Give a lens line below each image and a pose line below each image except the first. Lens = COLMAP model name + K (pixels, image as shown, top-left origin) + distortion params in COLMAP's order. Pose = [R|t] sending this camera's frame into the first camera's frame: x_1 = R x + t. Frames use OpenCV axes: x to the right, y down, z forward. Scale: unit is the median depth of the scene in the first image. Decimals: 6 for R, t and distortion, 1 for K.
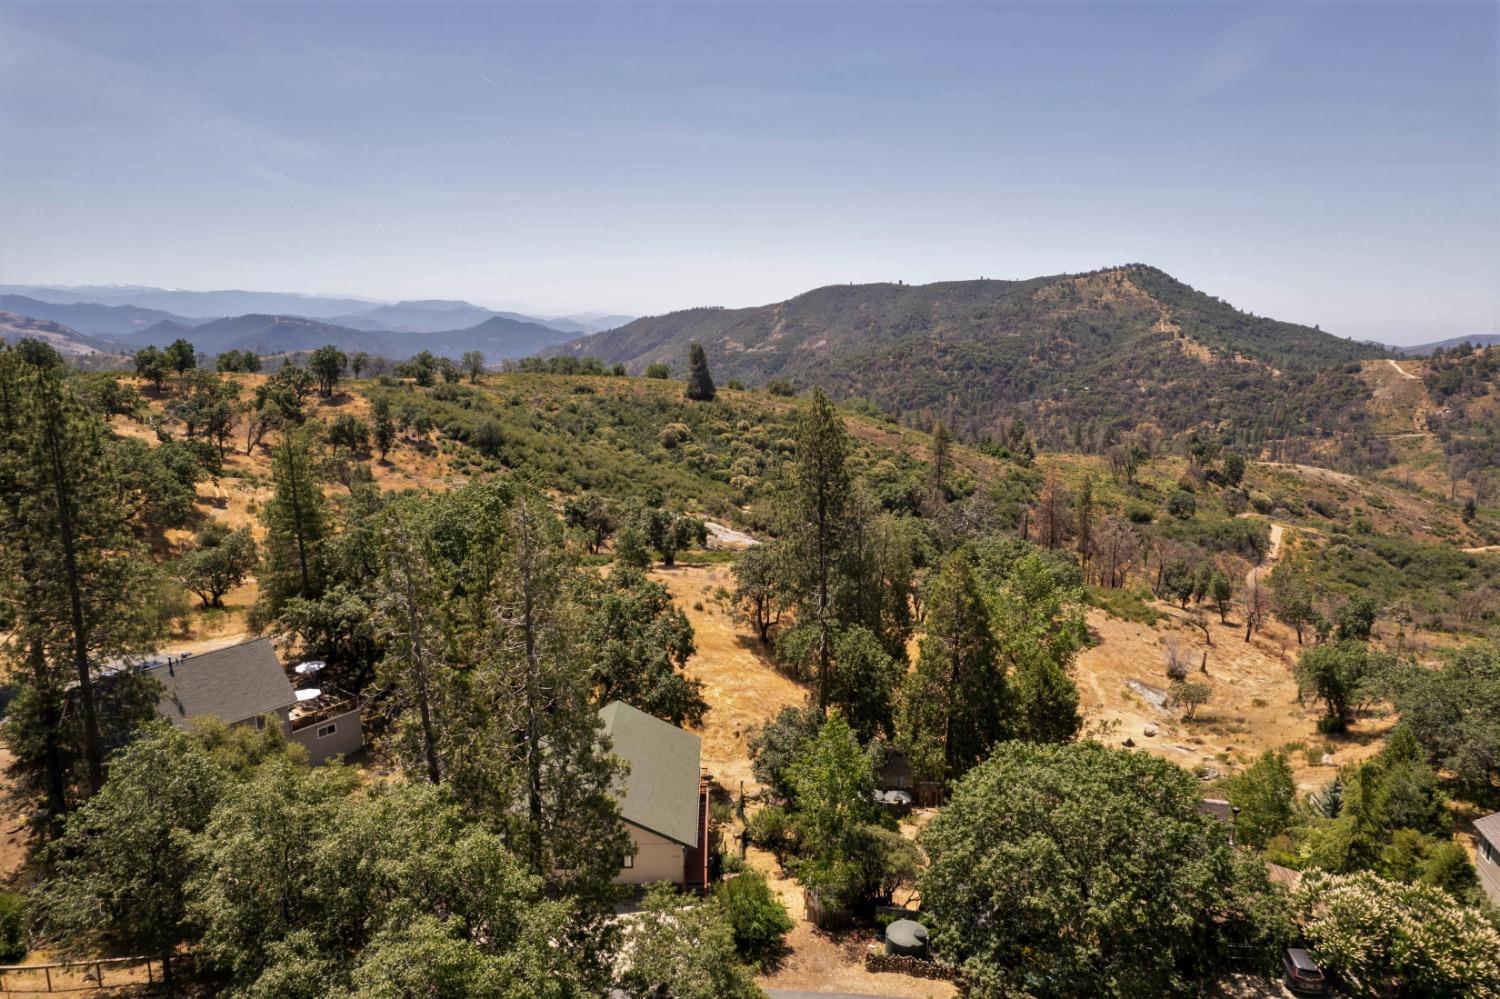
lens RADIAL K [[958.9, 0, 753.4], [0, 958.9, 504.9], [0, 0, 1]] dist [-0.087336, 0.078204]
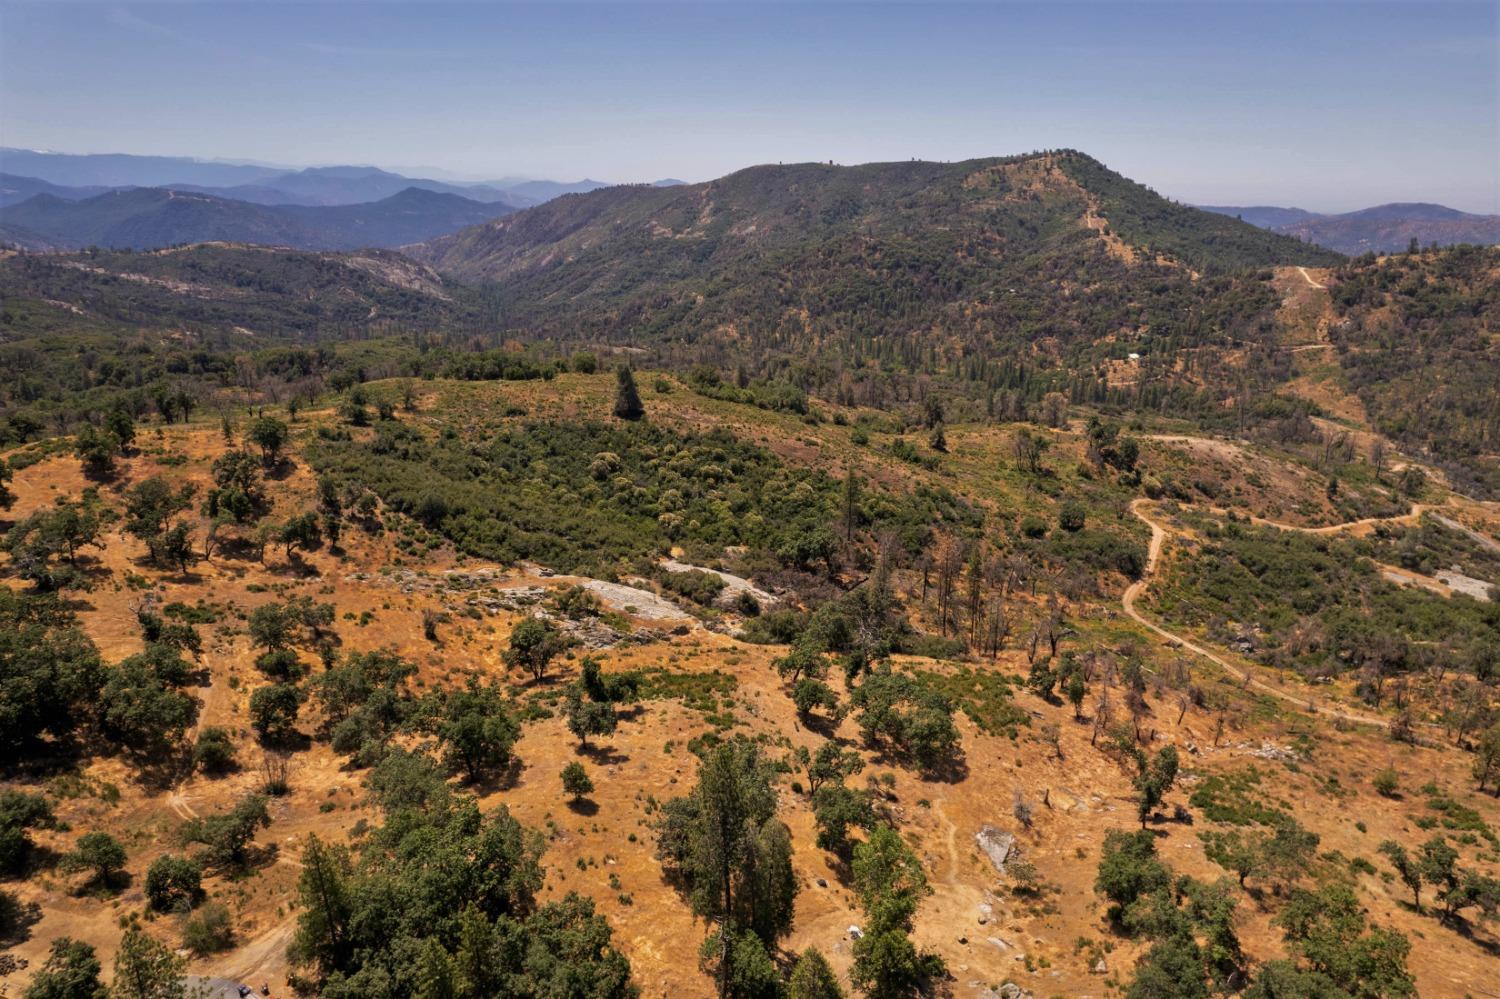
lens RADIAL K [[958.9, 0, 753.4], [0, 958.9, 504.9], [0, 0, 1]] dist [-0.087336, 0.078204]
pose [[0.997445, -0.024864, 0.066975, 0.007579], [0.015961, 0.991342, 0.130329, -0.127985], [-0.069636, -0.128927, 0.989206, -0.049394]]
